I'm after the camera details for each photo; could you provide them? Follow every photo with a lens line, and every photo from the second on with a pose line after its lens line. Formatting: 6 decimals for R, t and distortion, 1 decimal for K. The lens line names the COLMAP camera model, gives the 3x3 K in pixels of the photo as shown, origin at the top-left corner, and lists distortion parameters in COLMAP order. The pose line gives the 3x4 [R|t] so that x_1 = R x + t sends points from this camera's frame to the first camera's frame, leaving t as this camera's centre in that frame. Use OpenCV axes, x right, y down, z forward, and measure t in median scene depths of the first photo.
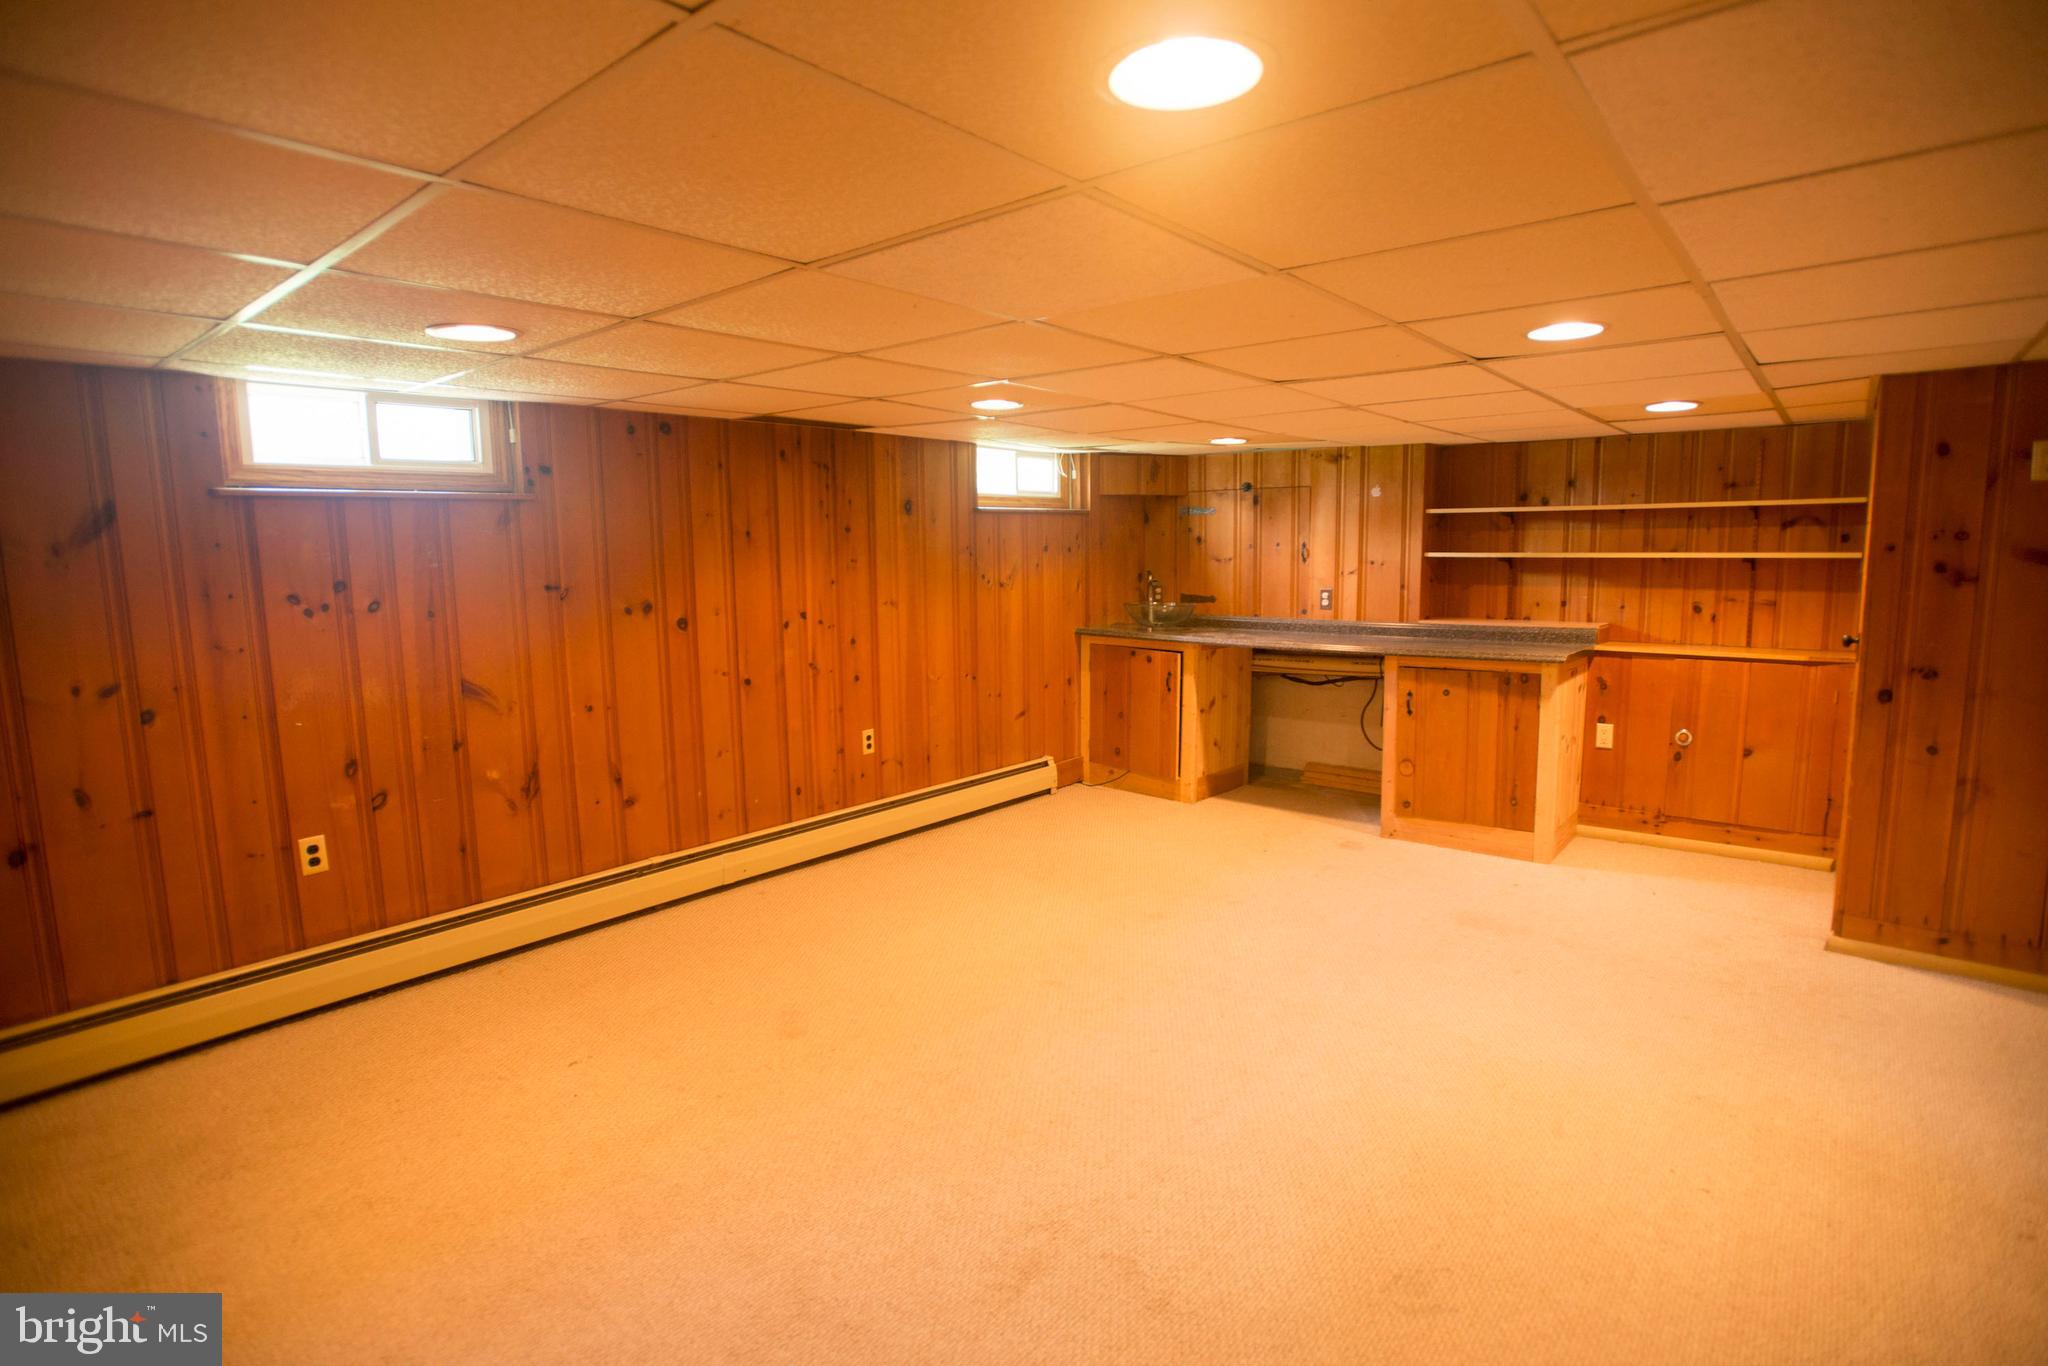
lens RADIAL K [[1017.3, 0, 1032.7], [0, 1017.3, 678.2], [0, 0, 1]] dist [-0.063240, 0.032762]
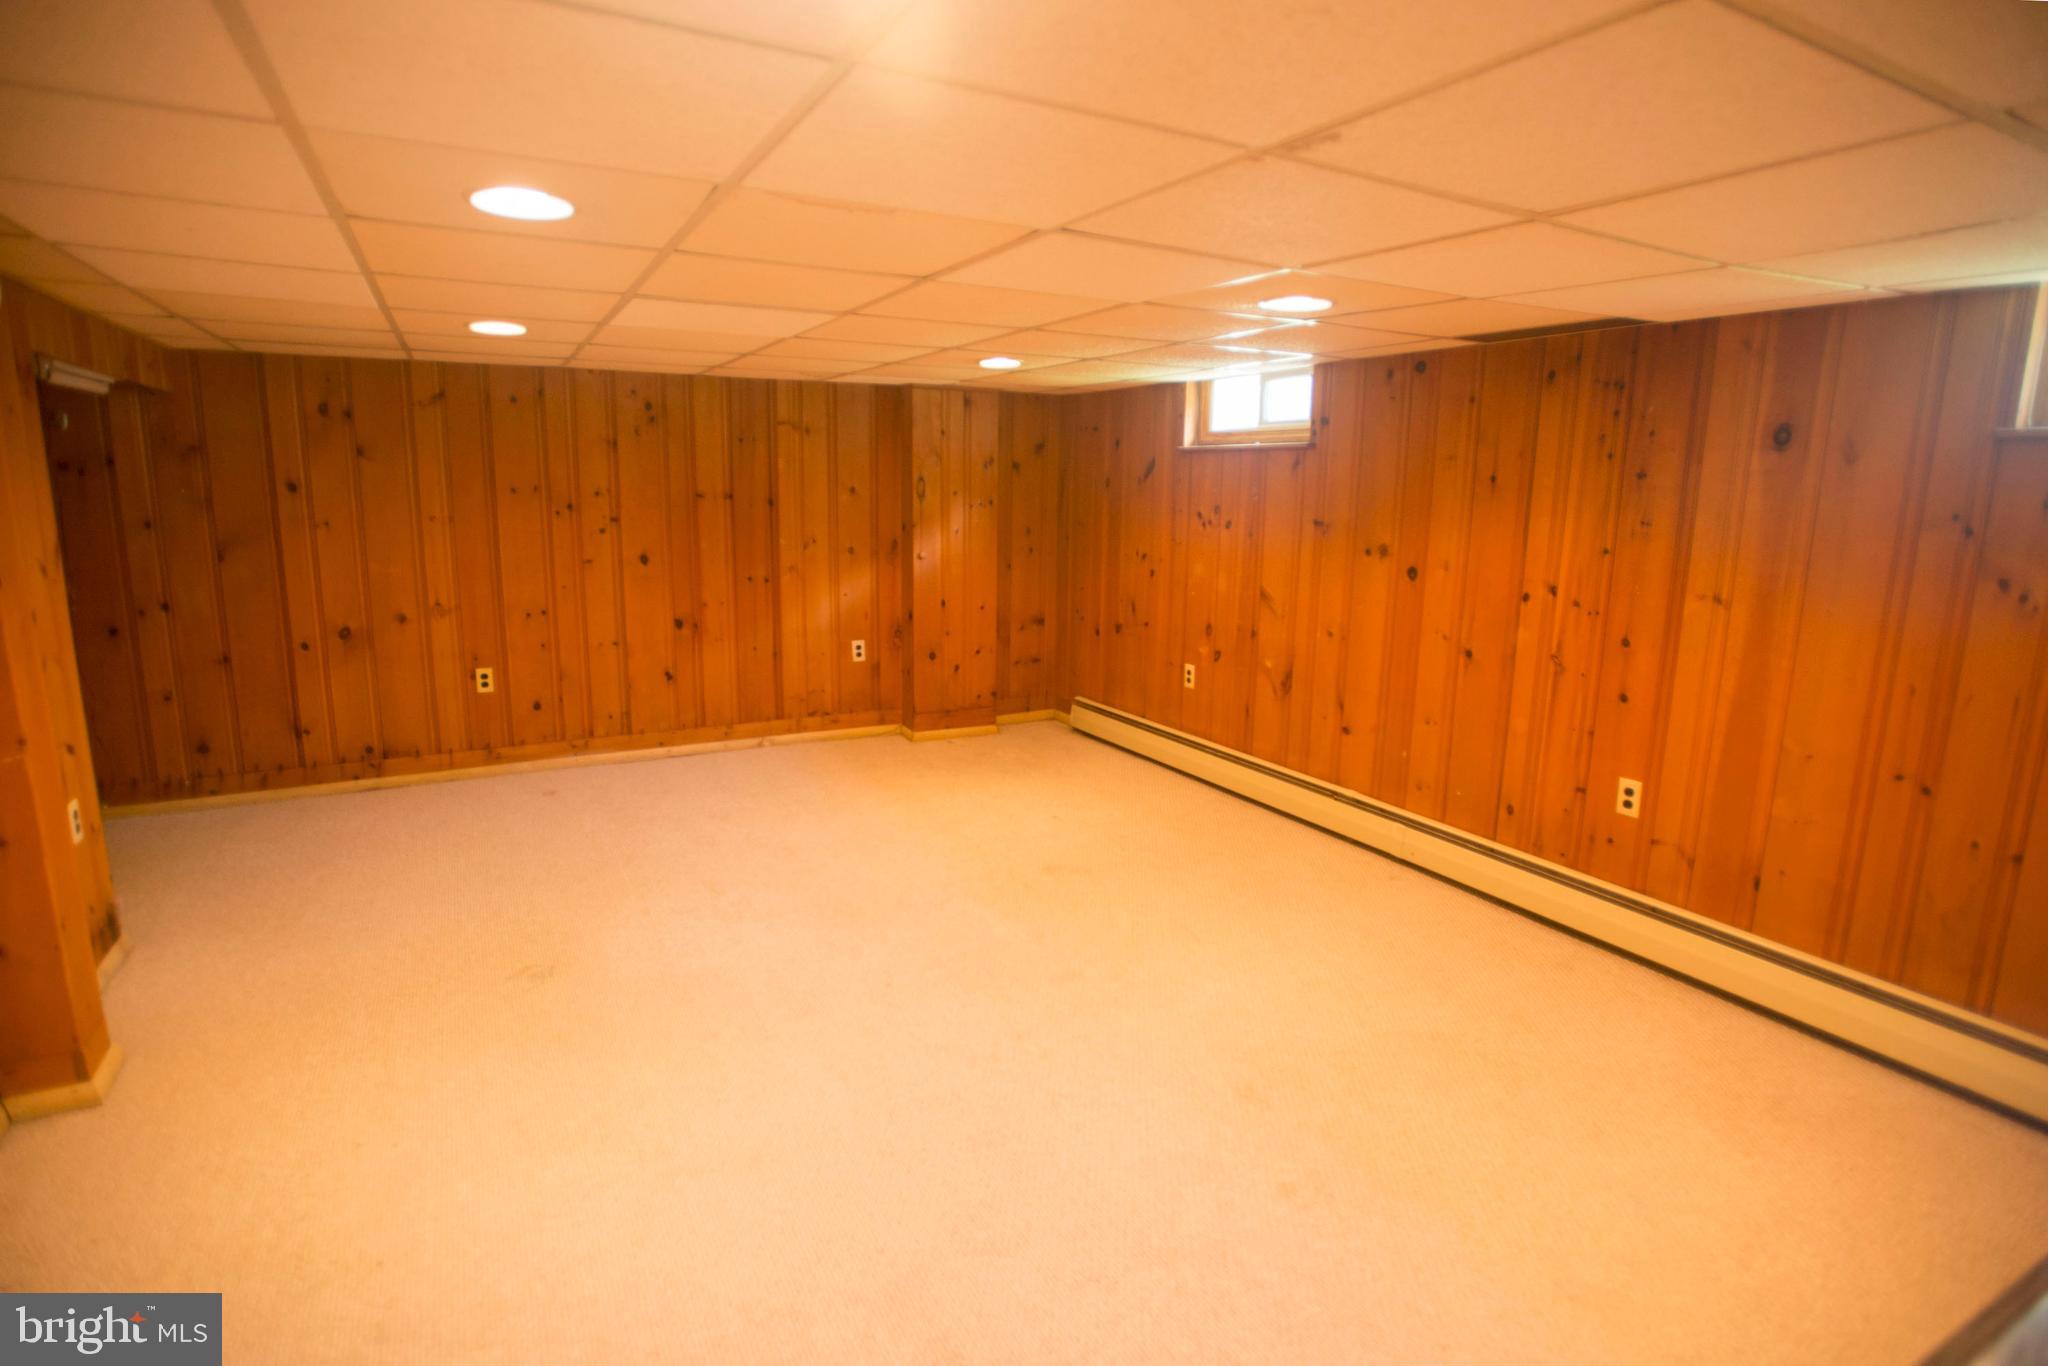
lens RADIAL K [[1017.3, 0, 1032.7], [0, 1017.3, 678.2], [0, 0, 1]] dist [-0.063240, 0.032762]
pose [[-0.348742, 0.179961, -0.919779, 0.647763], [-0.141018, 0.960143, 0.241327, -0.132925], [0.926549, 0.213867, -0.309465, 0.949140]]
